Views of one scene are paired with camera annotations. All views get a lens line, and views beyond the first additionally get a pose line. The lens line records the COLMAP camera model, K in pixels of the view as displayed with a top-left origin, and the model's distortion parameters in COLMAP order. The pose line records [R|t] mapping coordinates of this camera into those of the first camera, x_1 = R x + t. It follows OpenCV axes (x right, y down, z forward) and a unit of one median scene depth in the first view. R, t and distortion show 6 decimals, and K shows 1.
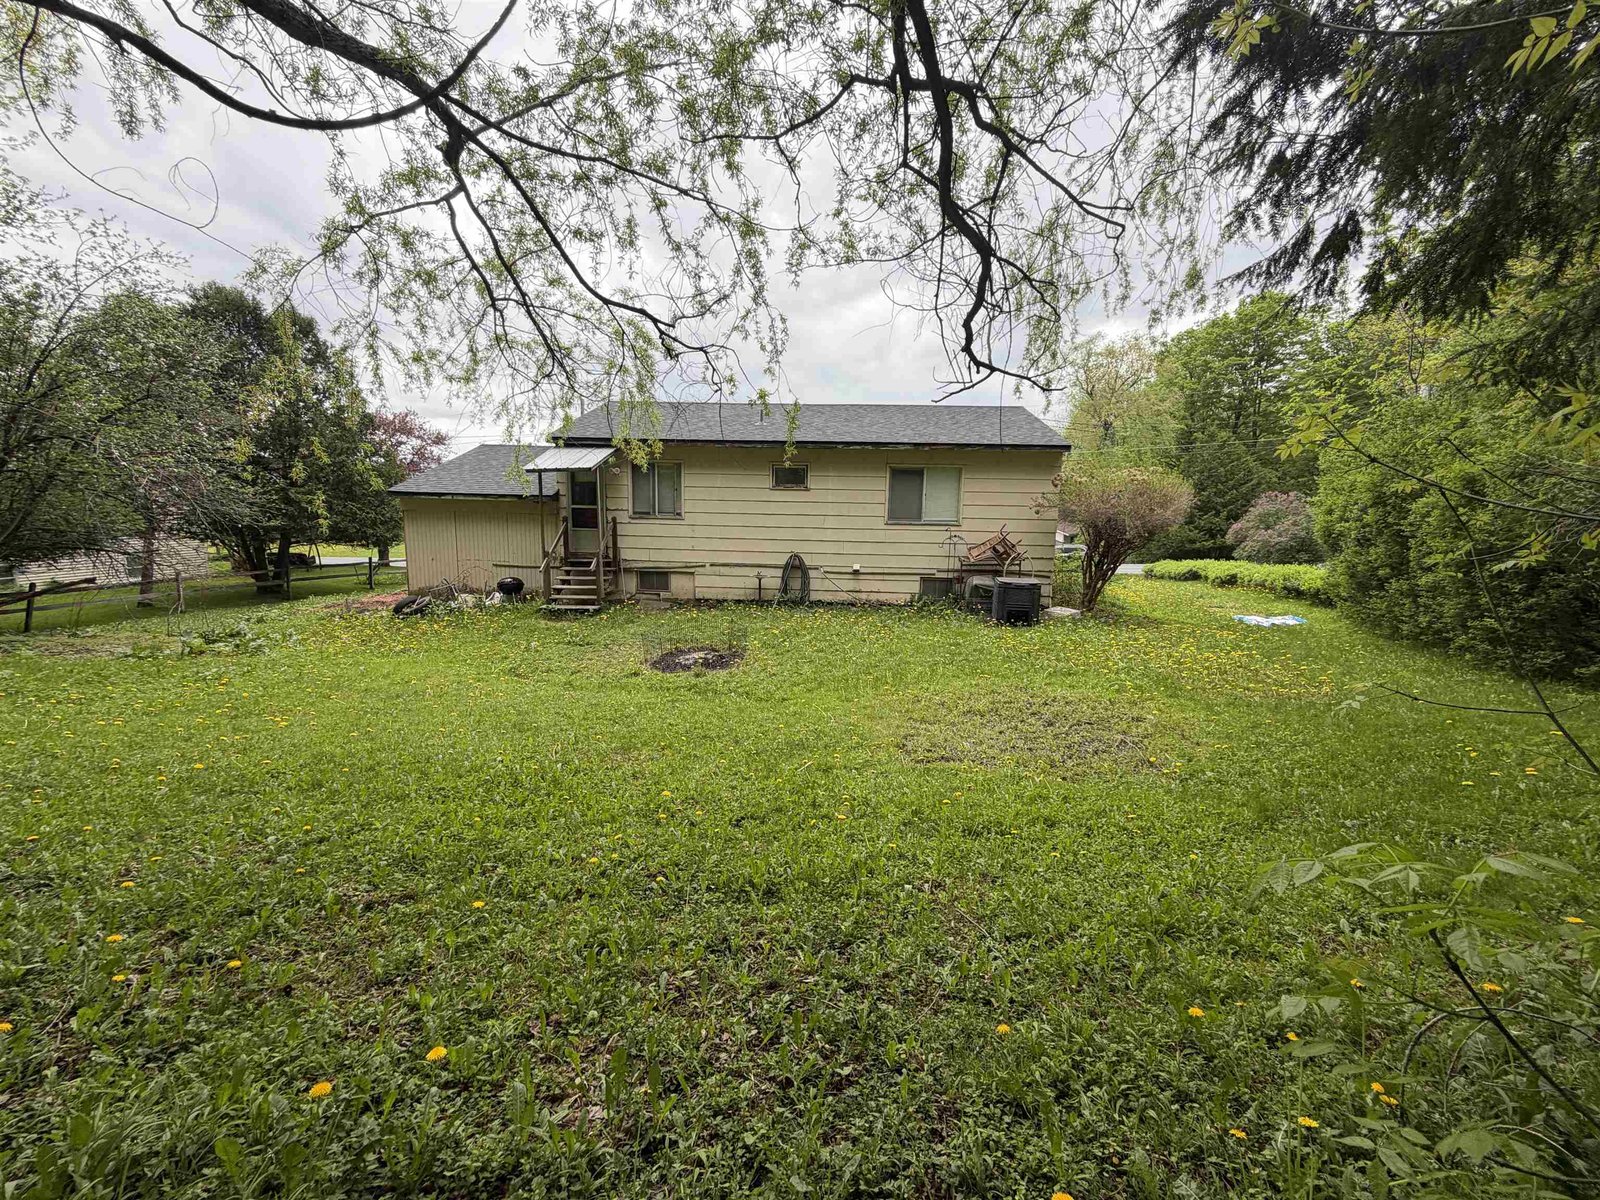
lens RADIAL K [[636.7, 0, 794.1], [0, 636.7, 600.8], [0, 0, 1]] dist [0.000226, -0.000021]
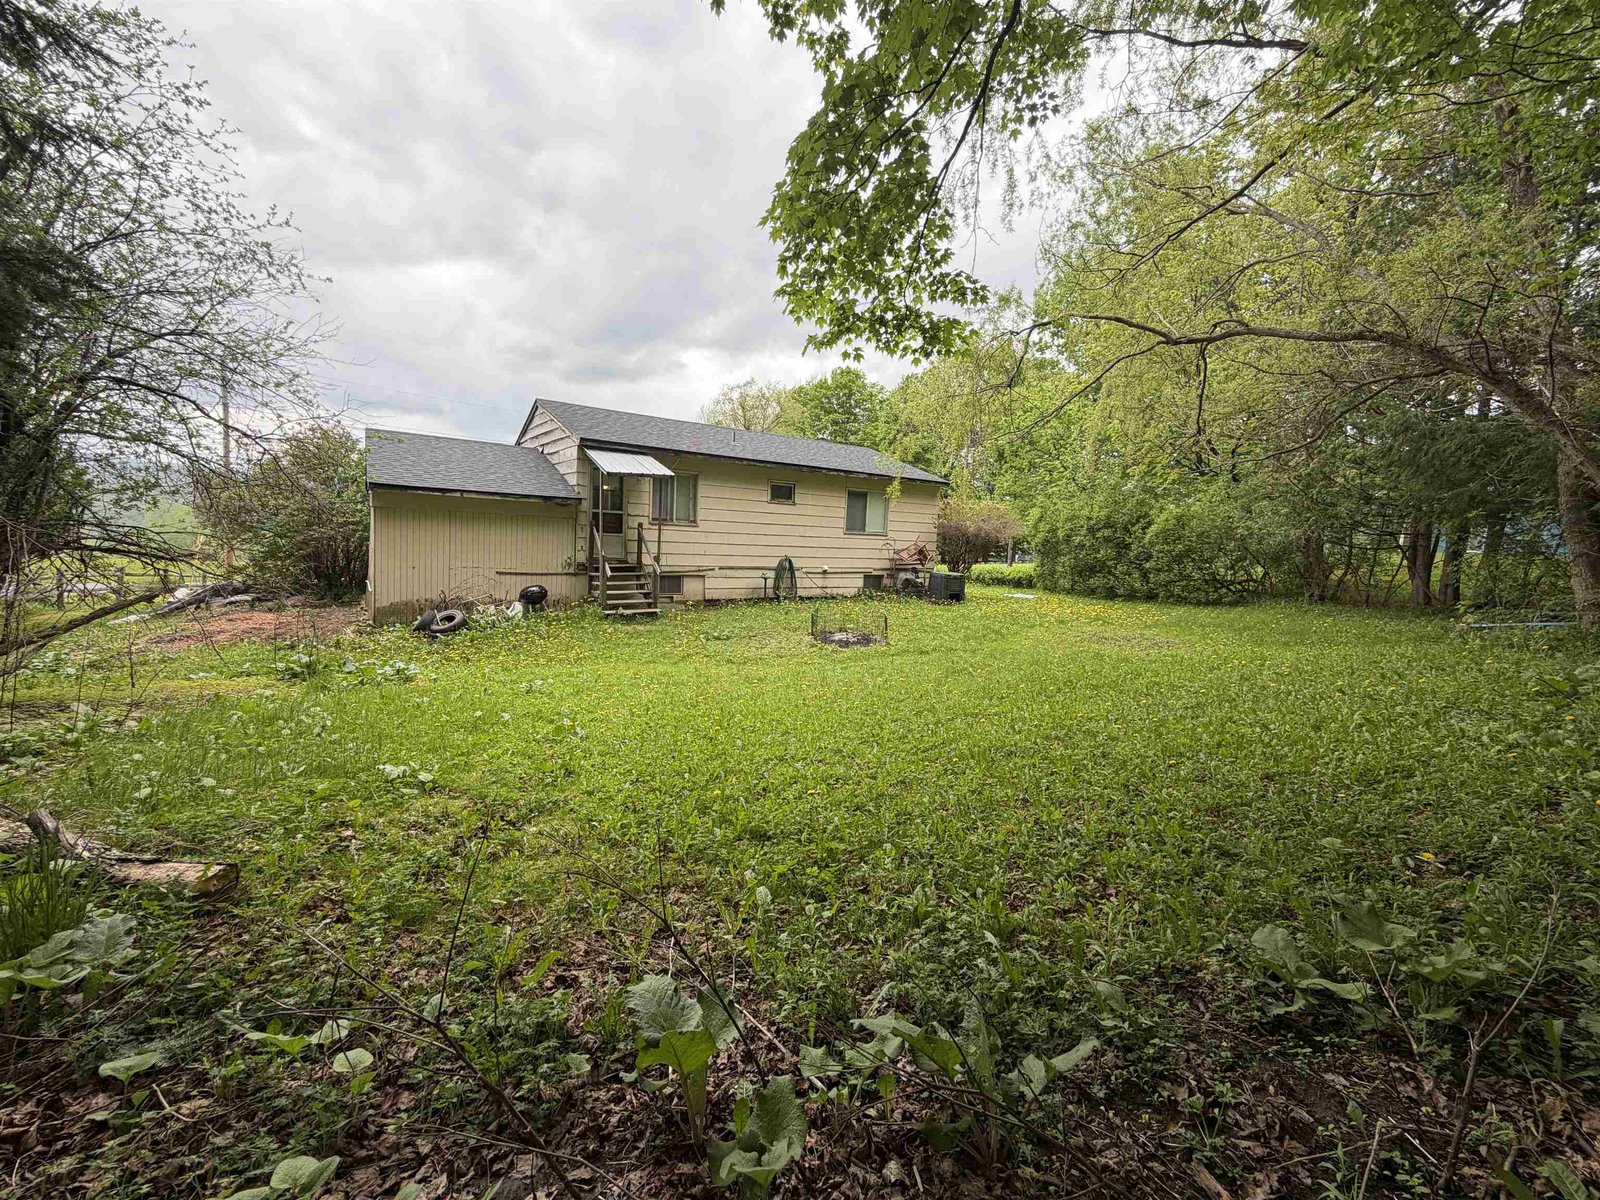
lens RADIAL K [[636.7, 0, 798.9], [0, 636.7, 601.4], [0, 0, 1]] dist [0.000226, -0.000021]
pose [[0.796627, -0.048596, 0.602515, -0.694262], [0.059583, 0.998222, 0.001733, 0.007179], [-0.601527, 0.034519, 0.798106, 0.040918]]
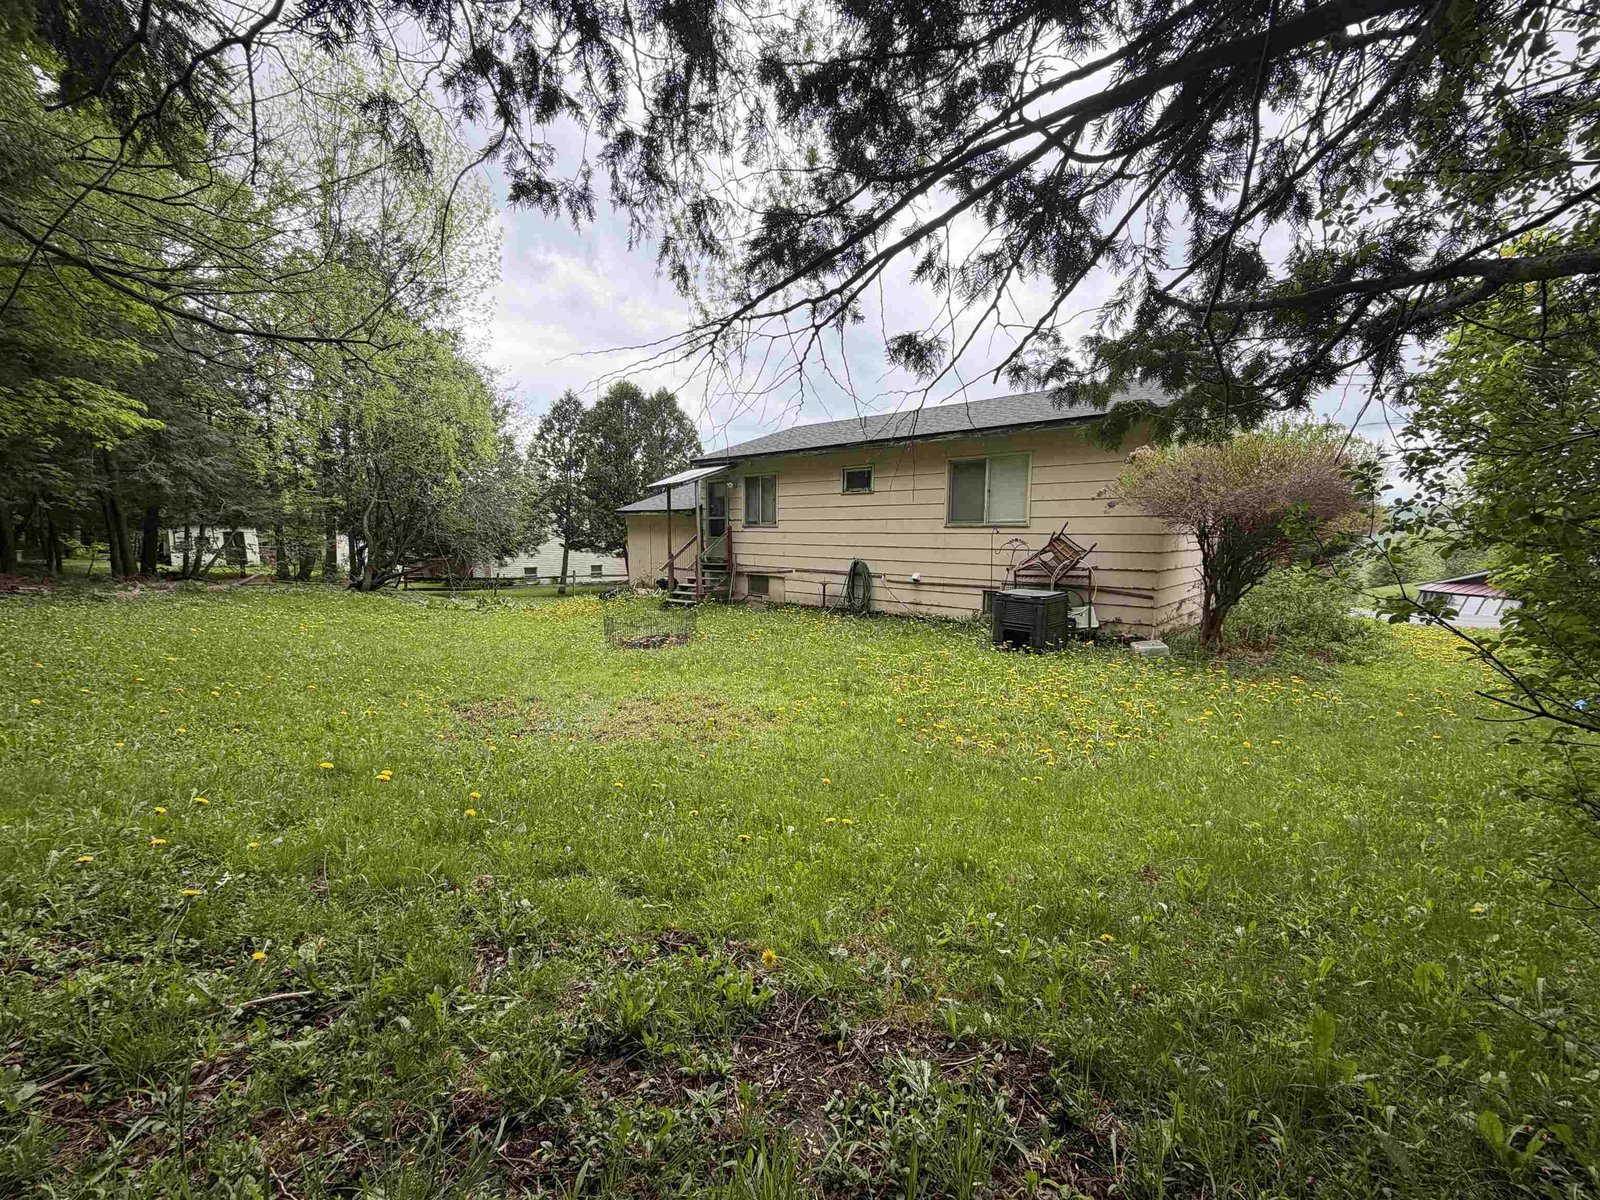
lens RADIAL K [[636.7, 0, 803.4], [0, 636.7, 597.6], [0, 0, 1]] dist [0.000226, -0.000021]
pose [[0.771238, 0.050150, -0.634569, 0.542206], [-0.089046, 0.995589, -0.029543, 0.017271], [0.630288, 0.079291, 0.772301, 0.213945]]
